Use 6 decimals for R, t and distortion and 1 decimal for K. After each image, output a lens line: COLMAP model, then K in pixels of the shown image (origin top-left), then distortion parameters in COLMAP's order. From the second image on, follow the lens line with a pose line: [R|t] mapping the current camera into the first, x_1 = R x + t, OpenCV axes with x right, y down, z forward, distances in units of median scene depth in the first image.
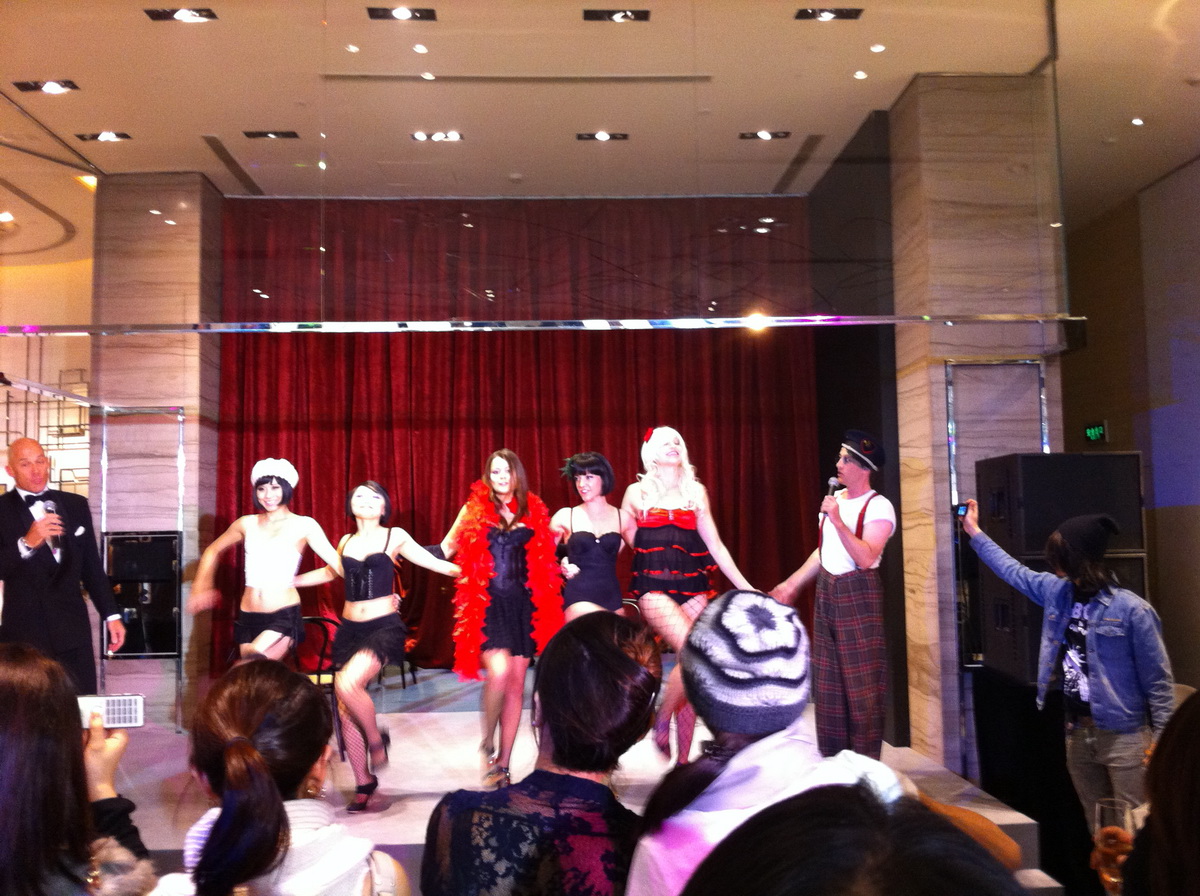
lens RADIAL K [[1179.9, 0, 606.2], [0, 1179.9, 457.6], [0, 0, 1]] dist [-0.023690, 0.000000]
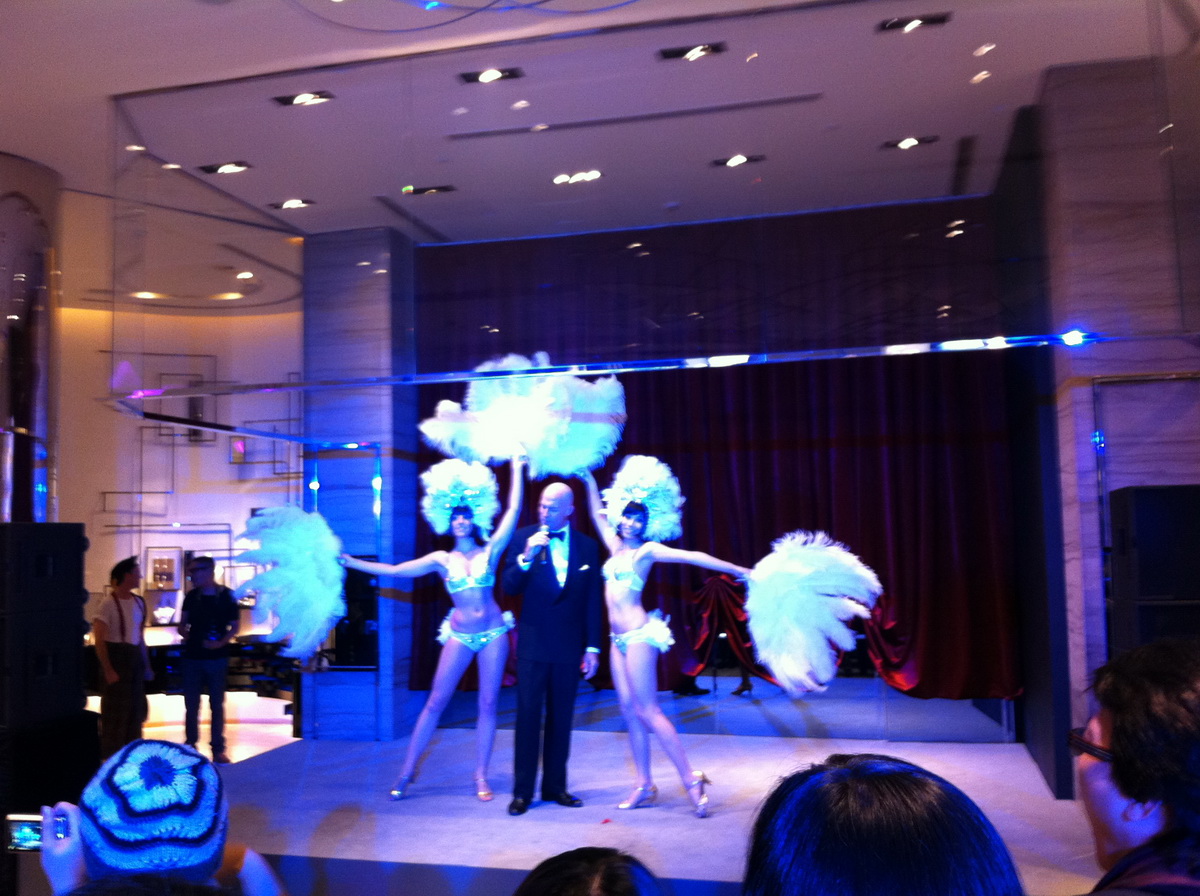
lens RADIAL K [[1179.9, 0, 602.9], [0, 1179.9, 440.0], [0, 0, 1]] dist [-0.023690, 0.000000]
pose [[0.957285, -0.028792, -0.287710, 0.186843], [0.025941, 0.999569, -0.013718, -0.031959], [0.287981, 0.005669, 0.957619, 0.025158]]
